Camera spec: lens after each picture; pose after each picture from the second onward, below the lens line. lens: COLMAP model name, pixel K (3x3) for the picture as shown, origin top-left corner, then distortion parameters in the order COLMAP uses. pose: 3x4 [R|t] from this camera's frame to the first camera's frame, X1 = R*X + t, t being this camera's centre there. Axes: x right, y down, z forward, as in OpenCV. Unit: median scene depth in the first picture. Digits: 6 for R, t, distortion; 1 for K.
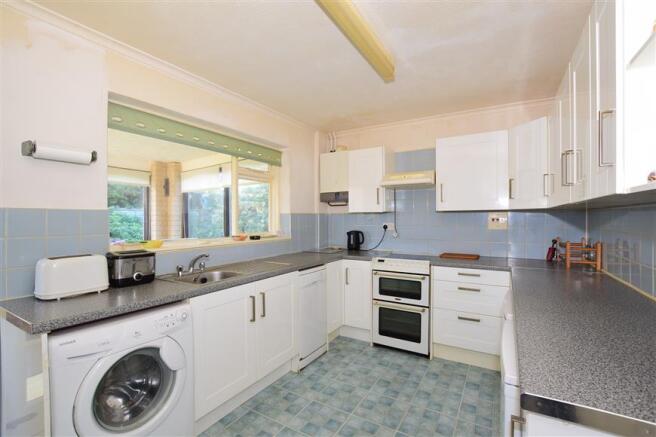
lens RADIAL K [[301.7, 0, 328.0], [0, 301.7, 218.5], [0, 0, 1]] dist [0.000726, 0.000174]
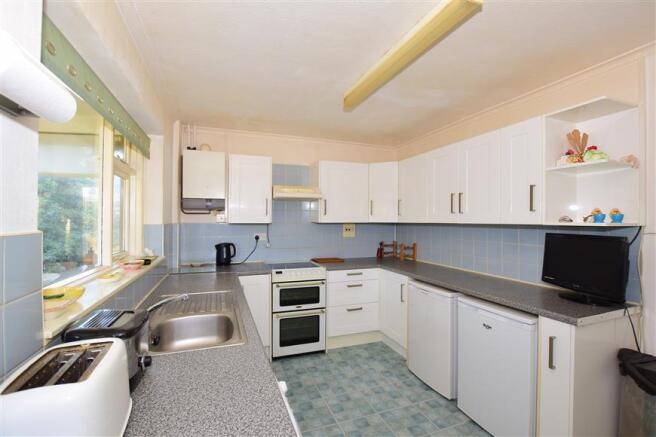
lens RADIAL K [[300.3, 0, 328.0], [0, 300.3, 218.5], [0, 0, 1]] dist [-0.002961, 0.000025]
pose [[0.628049, 0.013235, 0.778061, -0.522852], [-0.003333, 0.999892, -0.014318, -0.025915], [-0.778166, 0.006399, 0.628025, 0.261589]]
